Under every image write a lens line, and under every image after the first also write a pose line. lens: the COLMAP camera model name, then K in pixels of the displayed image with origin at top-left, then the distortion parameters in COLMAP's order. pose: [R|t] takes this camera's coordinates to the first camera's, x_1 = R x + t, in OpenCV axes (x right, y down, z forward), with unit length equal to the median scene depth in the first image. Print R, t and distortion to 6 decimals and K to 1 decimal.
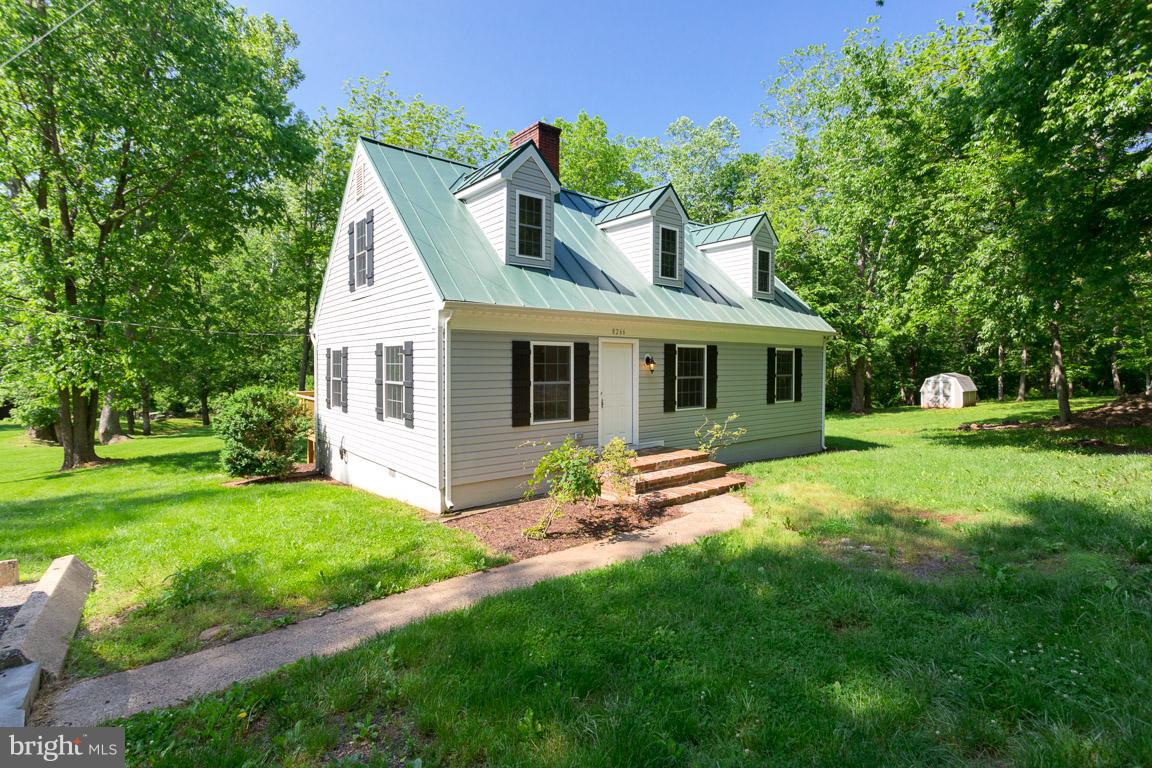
lens RADIAL K [[548.8, 0, 559.3], [0, 548.8, 387.5], [0, 0, 1]] dist [0.012269, 0.000035]
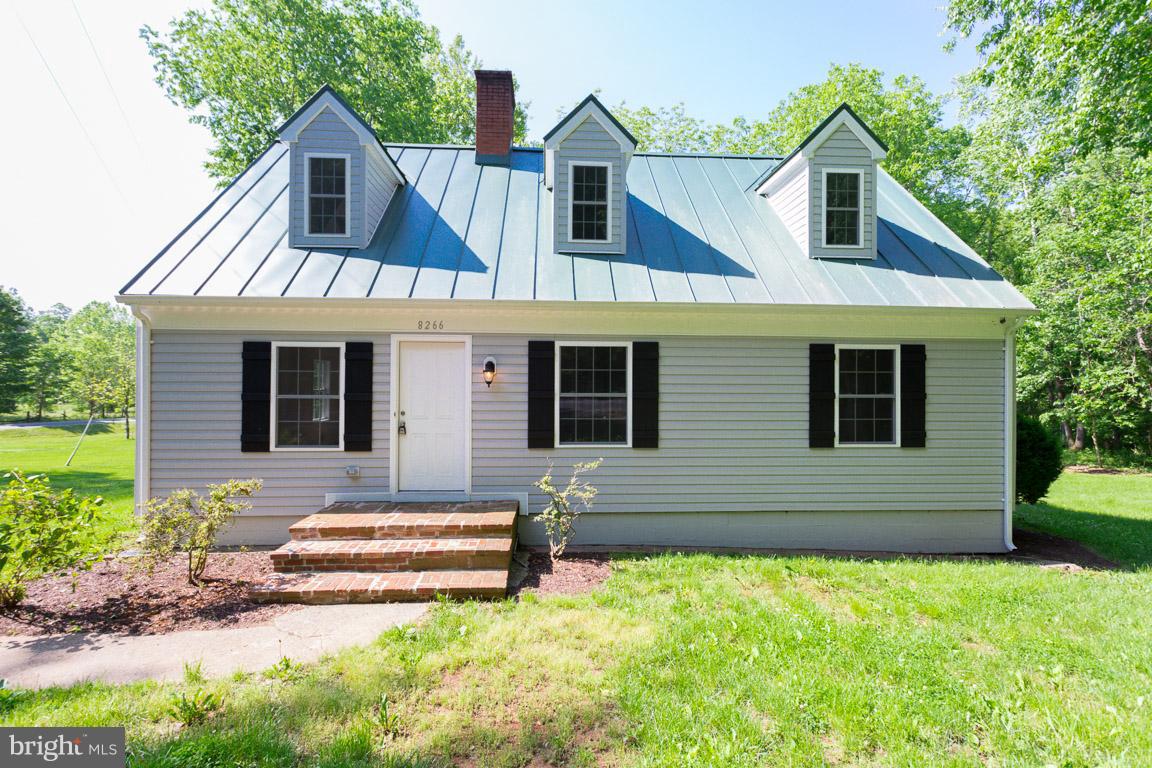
lens RADIAL K [[548.8, 0, 559.3], [0, 548.8, 387.5], [0, 0, 1]] dist [0.012269, 0.000035]
pose [[0.817804, 0.021553, -0.575093, 0.512091], [-0.030444, 0.999519, -0.005834, -0.020316], [0.574691, 0.022279, 0.818067, 0.423894]]
